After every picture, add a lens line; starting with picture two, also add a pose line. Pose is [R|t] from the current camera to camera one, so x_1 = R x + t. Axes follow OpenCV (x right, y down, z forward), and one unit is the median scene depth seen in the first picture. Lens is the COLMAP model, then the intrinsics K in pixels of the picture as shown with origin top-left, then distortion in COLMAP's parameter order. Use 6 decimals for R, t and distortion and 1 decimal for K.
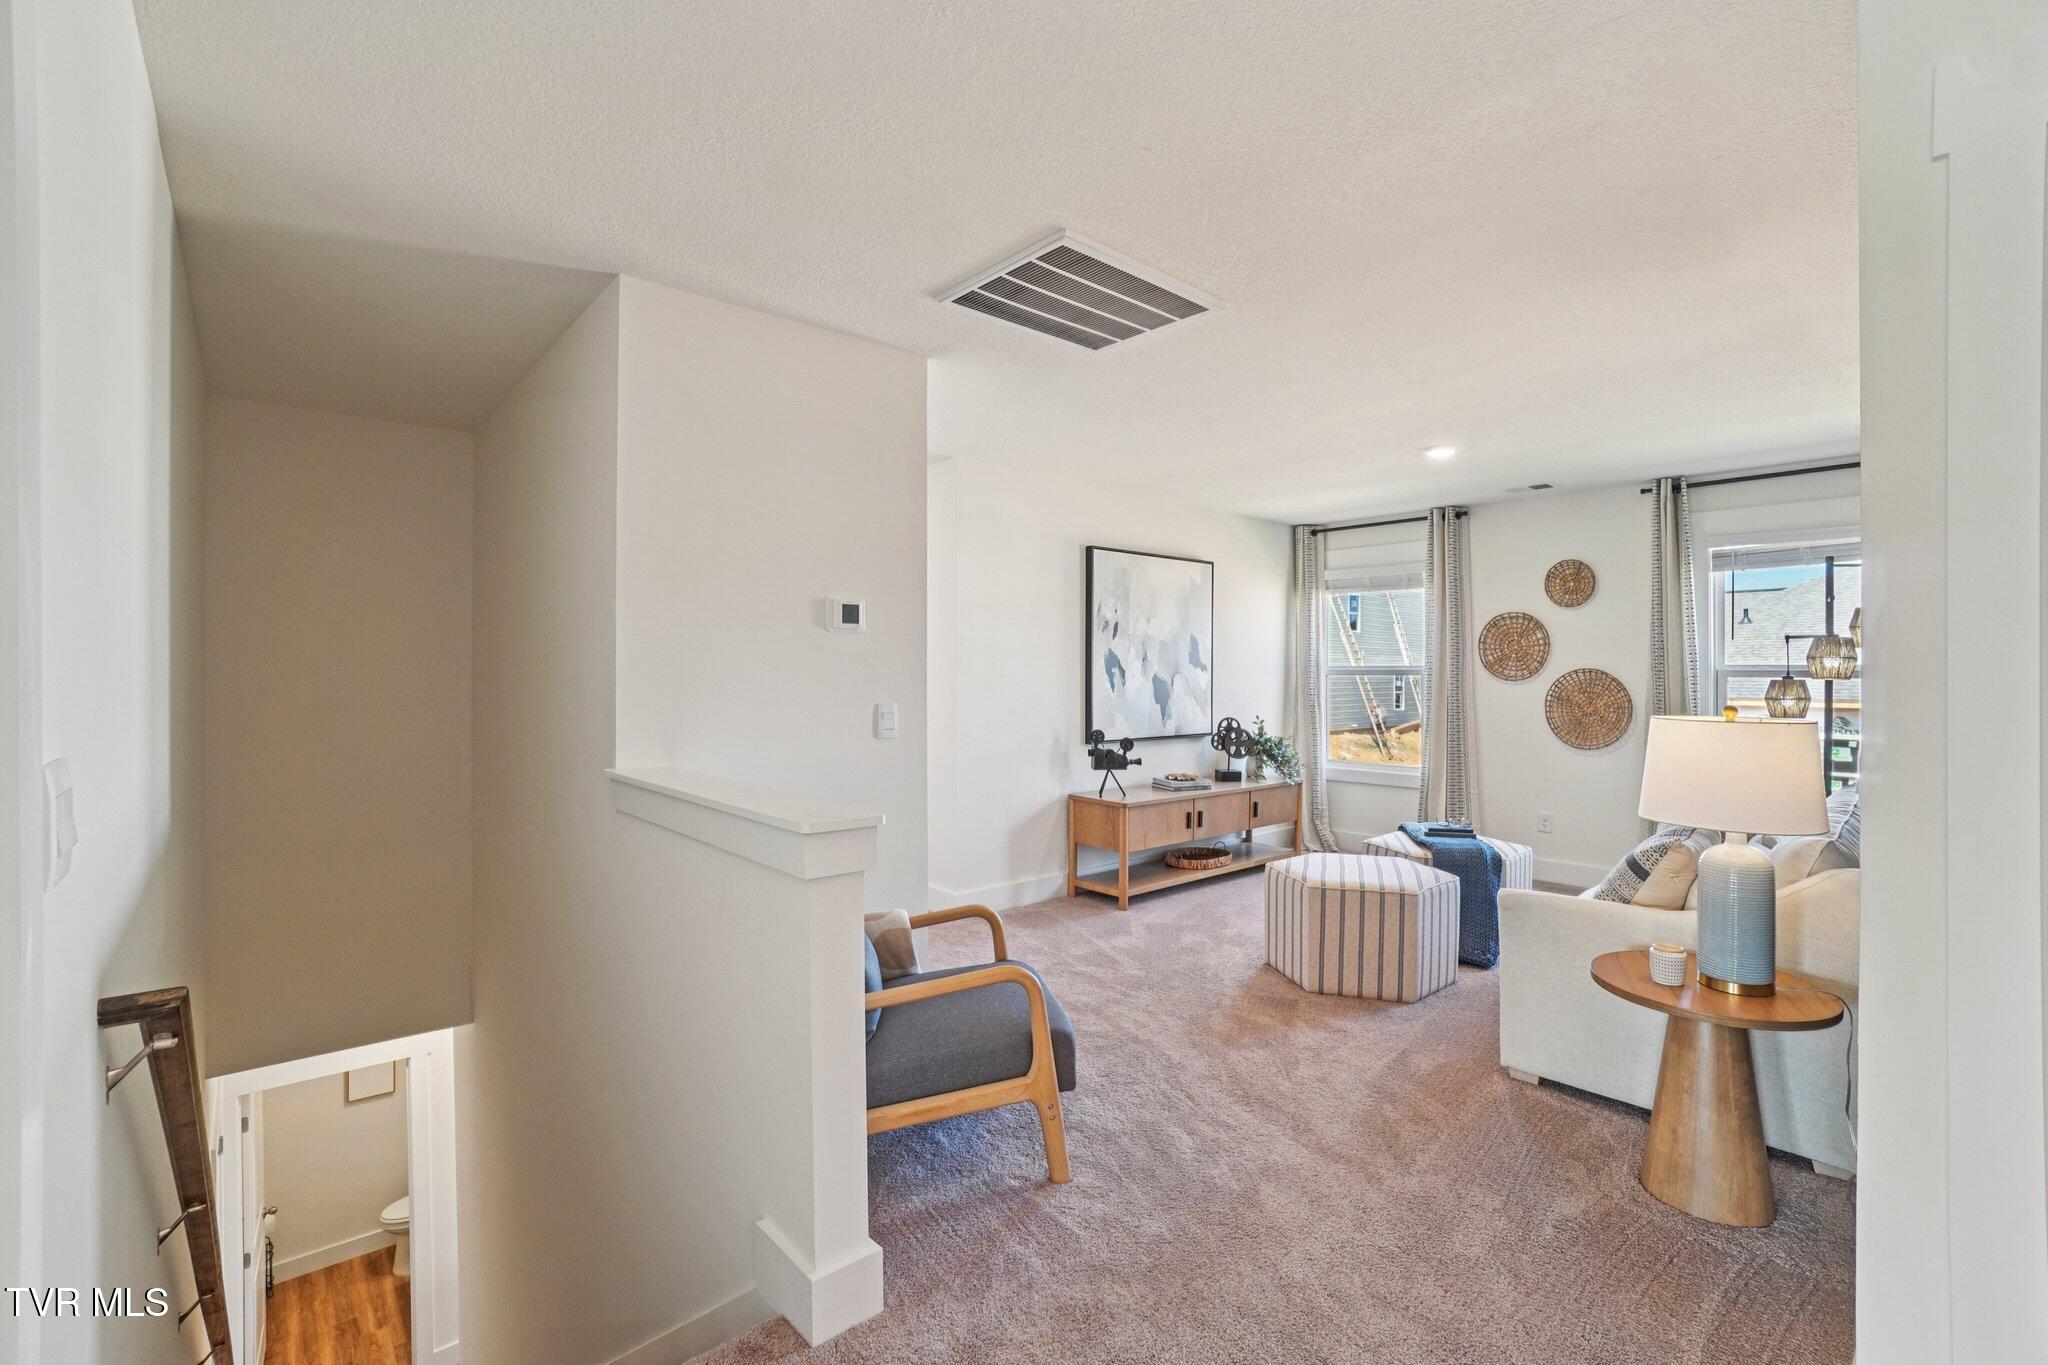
lens RADIAL K [[903.5, 0, 1024.2], [0, 903.5, 674.1], [0, 0, 1]] dist [-0.057418, 0.019172]
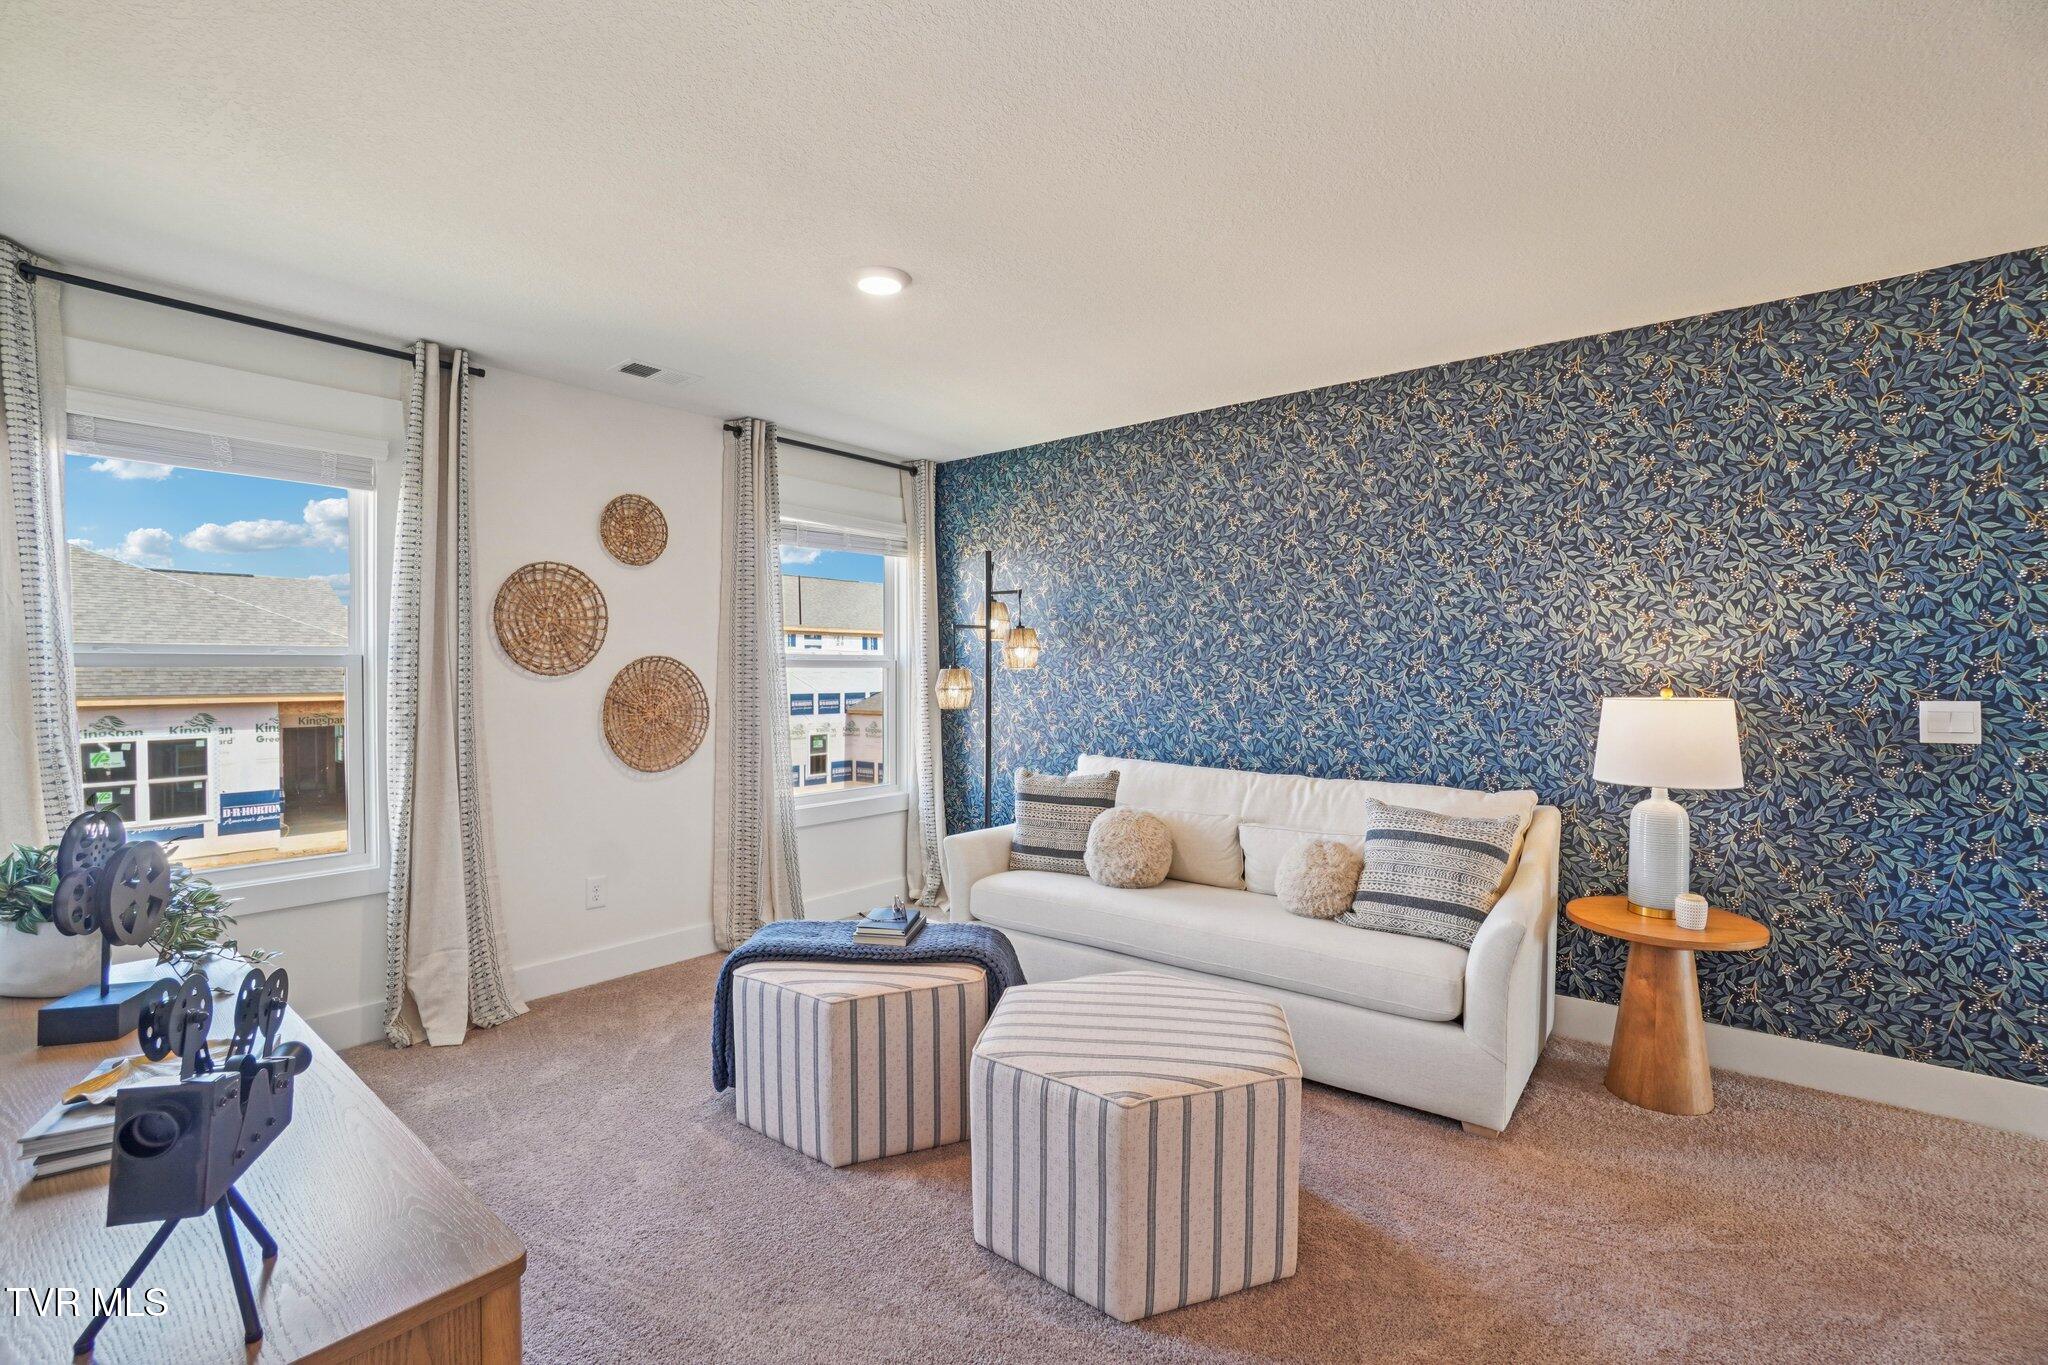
lens RADIAL K [[903.5, 0, 1015.5], [0, 903.5, 683.2], [0, 0, 1]] dist [-0.057418, 0.019172]
pose [[-0.155059, -0.017239, 0.987755, -0.107104], [-0.002149, 0.999851, 0.017112, 0.002473], [-0.987903, 0.000530, -0.155073, 0.821569]]
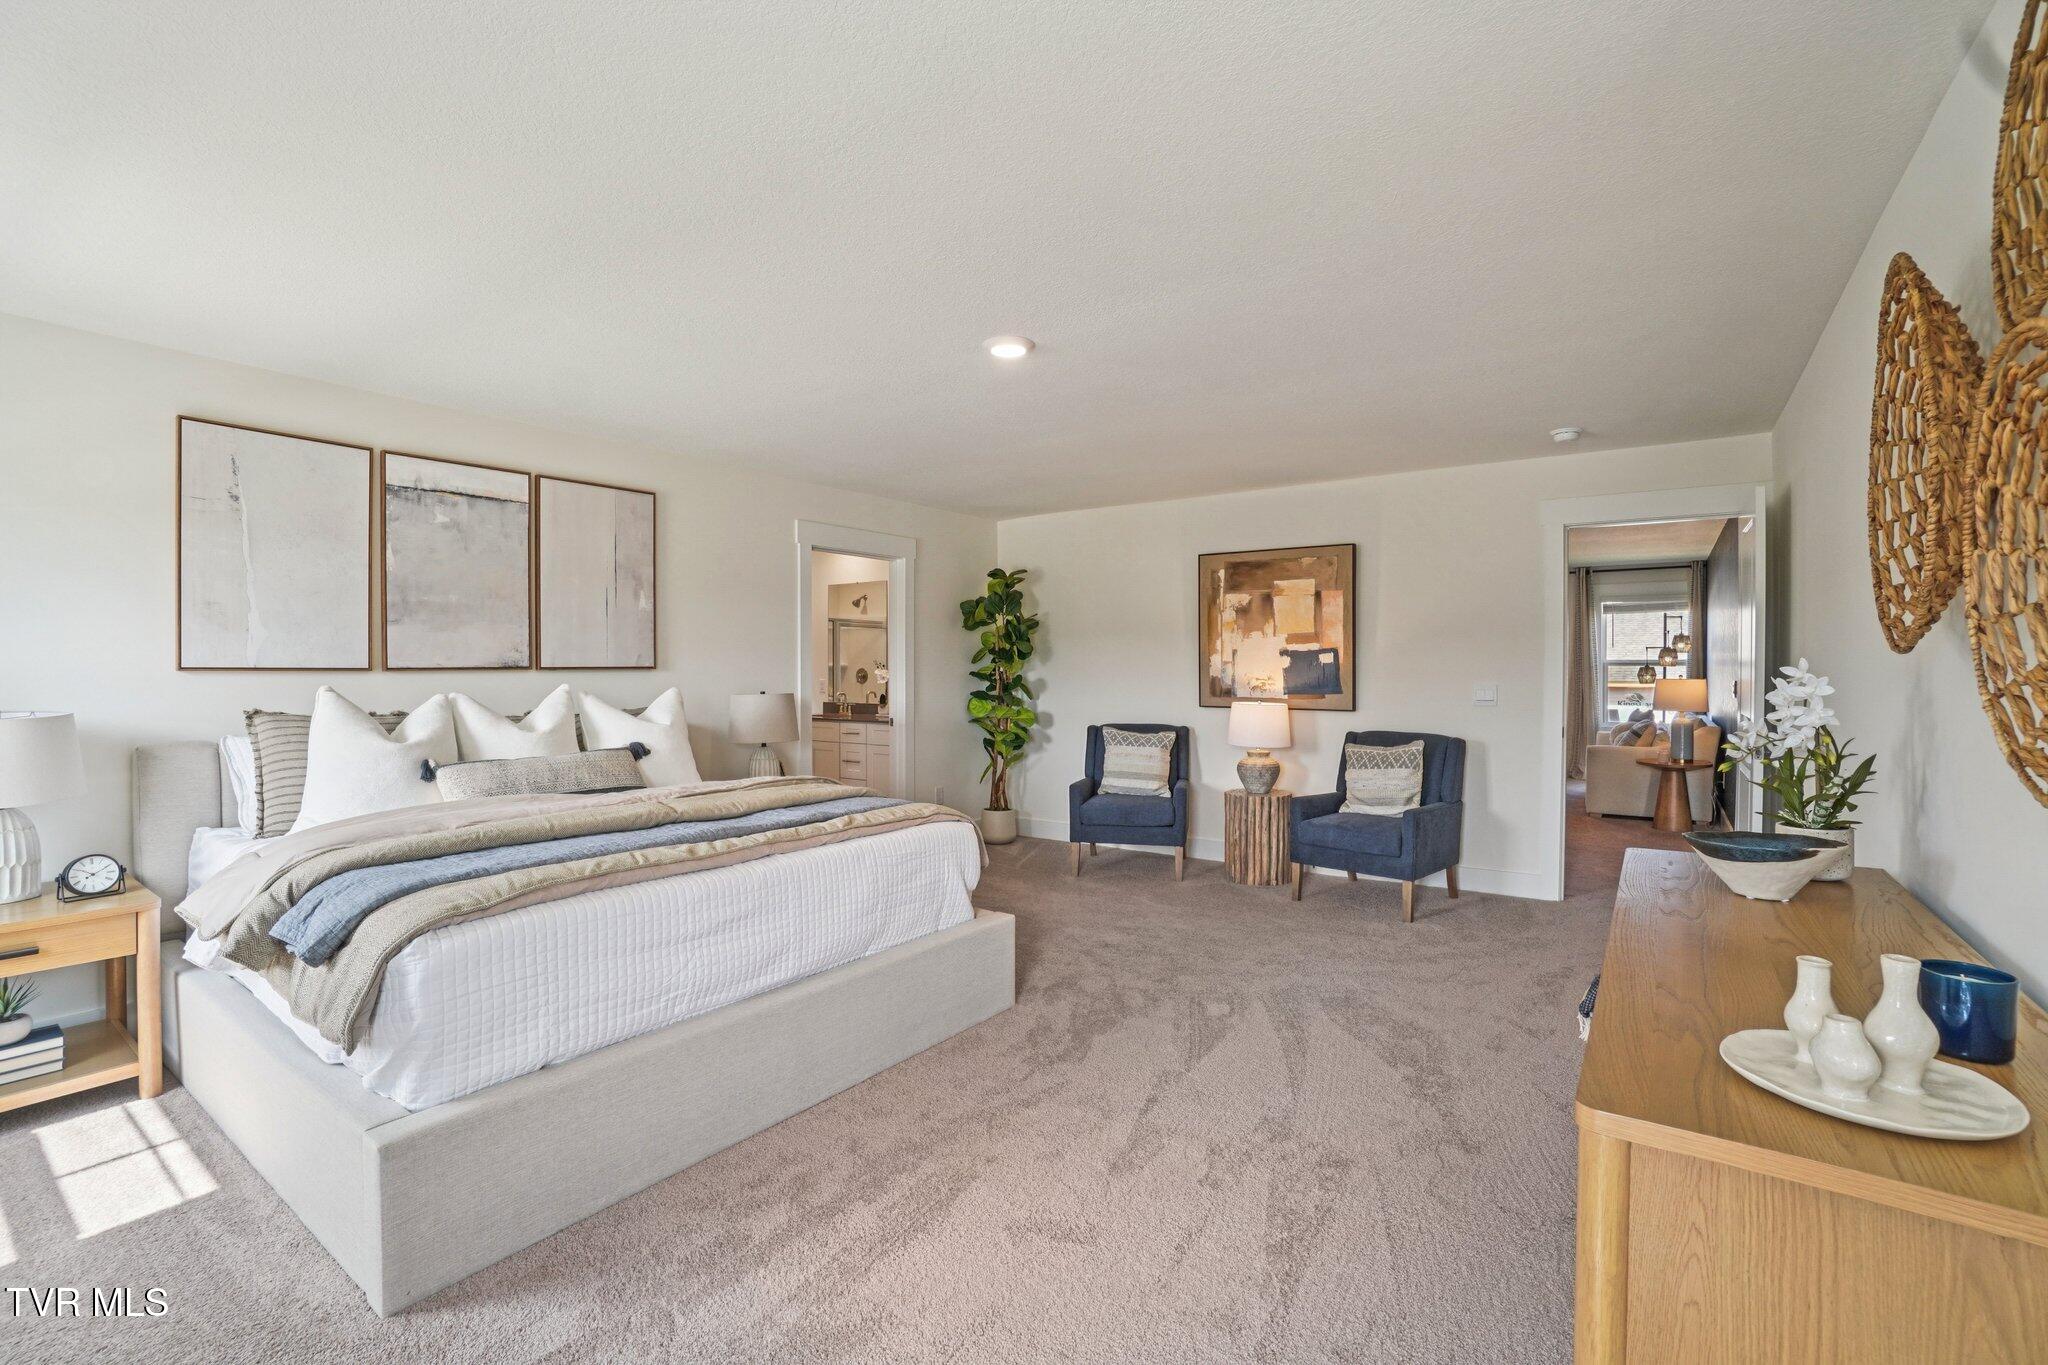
lens RADIAL K [[903.5, 0, 1024.5], [0, 903.5, 678.4], [0, 0, 1]] dist [-0.057418, 0.019172]
pose [[0.975813, -0.007980, 0.218463, -0.869069], [0.006221, 0.999942, 0.008738, 0.004391], [-0.218520, -0.007168, 0.975806, -0.628846]]
